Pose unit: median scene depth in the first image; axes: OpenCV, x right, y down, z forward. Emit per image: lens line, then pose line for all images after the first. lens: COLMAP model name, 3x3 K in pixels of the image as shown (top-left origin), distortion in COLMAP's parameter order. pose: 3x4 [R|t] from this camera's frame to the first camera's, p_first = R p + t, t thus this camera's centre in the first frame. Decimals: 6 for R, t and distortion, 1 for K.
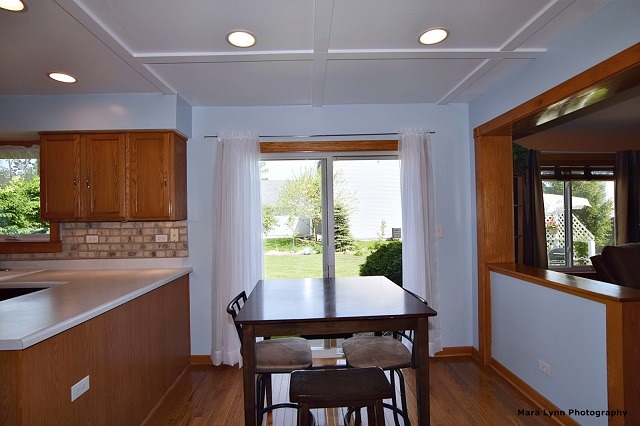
lens RADIAL K [[314.4, 0, 316.2], [0, 314.4, 214.0], [0, 0, 1]] dist [-0.024415, 0.006852]
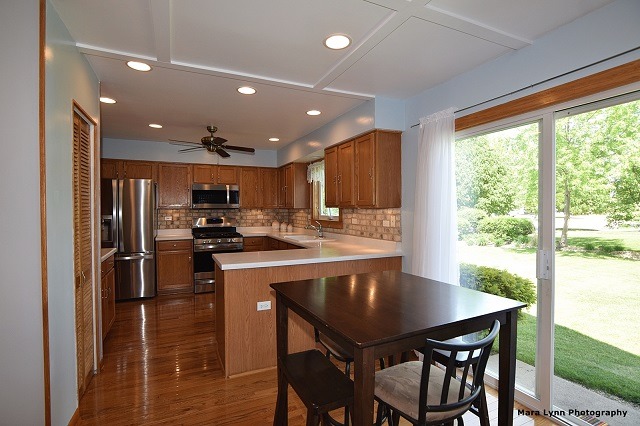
lens RADIAL K [[314.4, 0, 315.5], [0, 314.4, 212.9], [0, 0, 1]] dist [-0.024415, 0.006852]
pose [[0.396007, 0.026496, -0.917865, 0.470743], [0.004336, 0.999519, 0.030724, 0.001989], [0.918237, -0.016146, 0.395702, 0.302862]]
